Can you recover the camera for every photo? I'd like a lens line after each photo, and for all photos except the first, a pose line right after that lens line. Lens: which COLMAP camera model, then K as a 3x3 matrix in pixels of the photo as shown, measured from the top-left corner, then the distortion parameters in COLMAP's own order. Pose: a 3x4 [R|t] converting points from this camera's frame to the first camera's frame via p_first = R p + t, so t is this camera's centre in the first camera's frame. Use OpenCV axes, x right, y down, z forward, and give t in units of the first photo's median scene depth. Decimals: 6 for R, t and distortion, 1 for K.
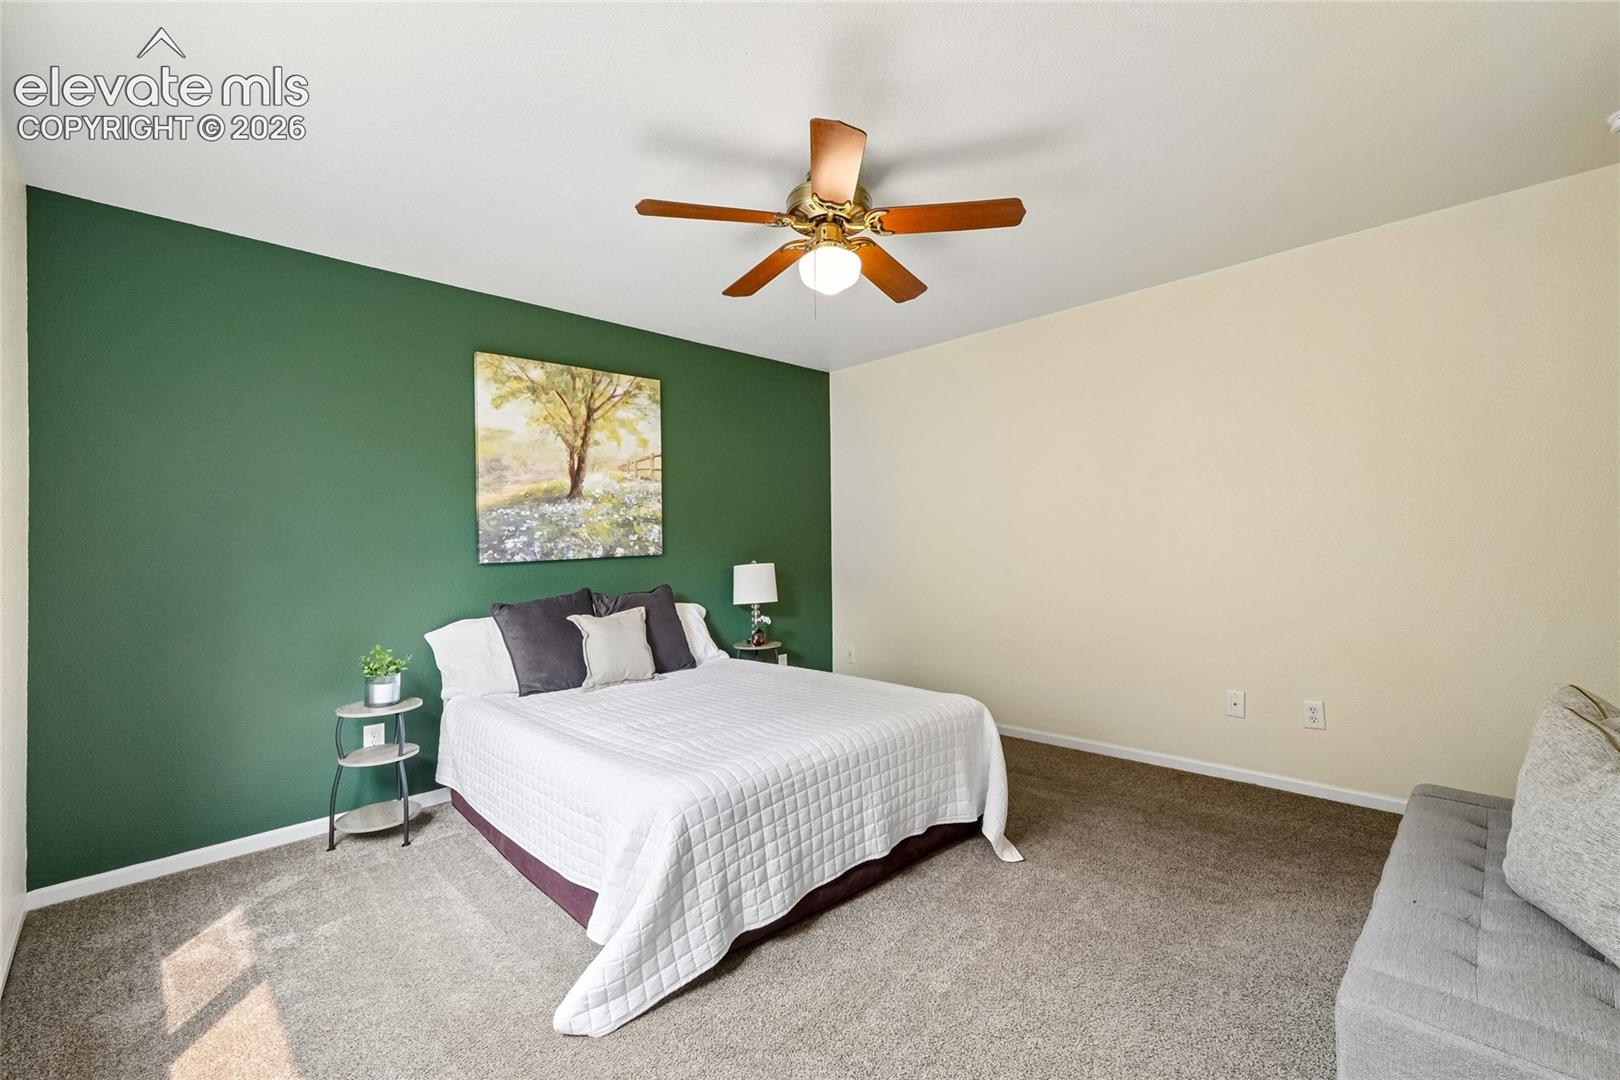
lens RADIAL K [[704.1, 0, 818.0], [0, 704.1, 534.5], [0, 0, 1]] dist [0.002523, 0.001135]
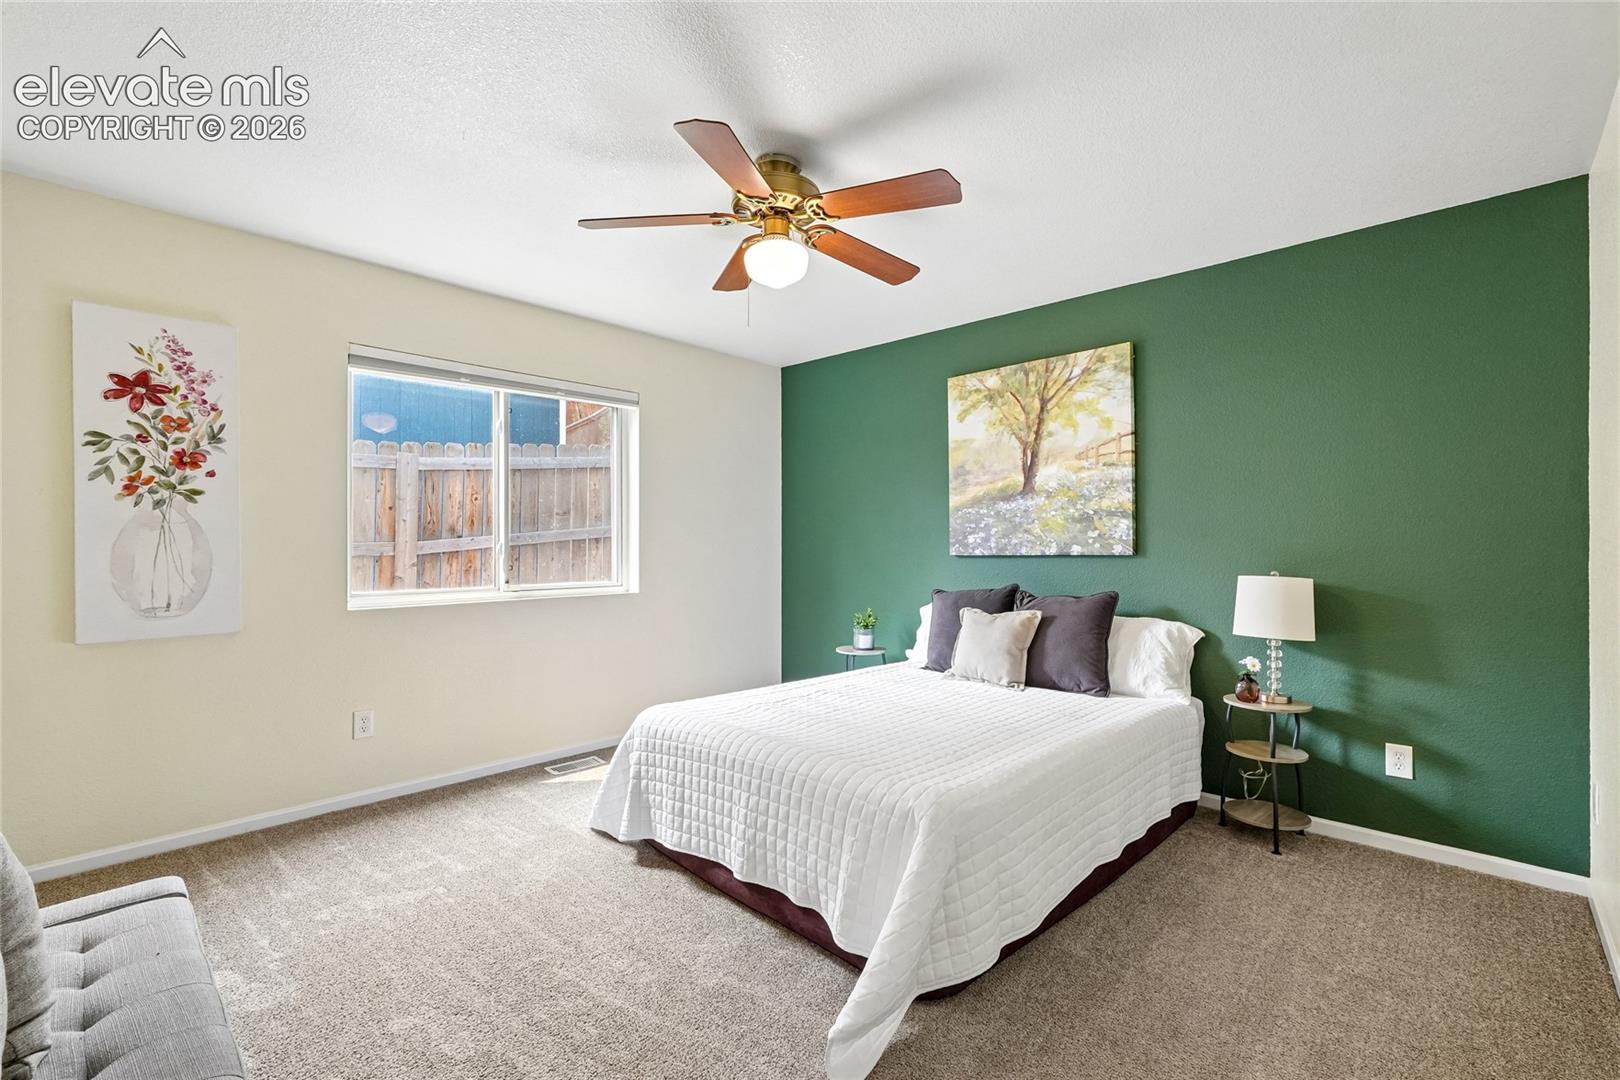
lens RADIAL K [[688.7, 0, 810.0], [0, 688.7, 540.0], [0, 0, 1]] dist [-0.000202, 0.000241]
pose [[0.034556, 0.015530, -0.999282, 0.618663], [0.006341, 0.999856, 0.015759, -0.004106], [0.999383, -0.006881, 0.034453, 0.657048]]
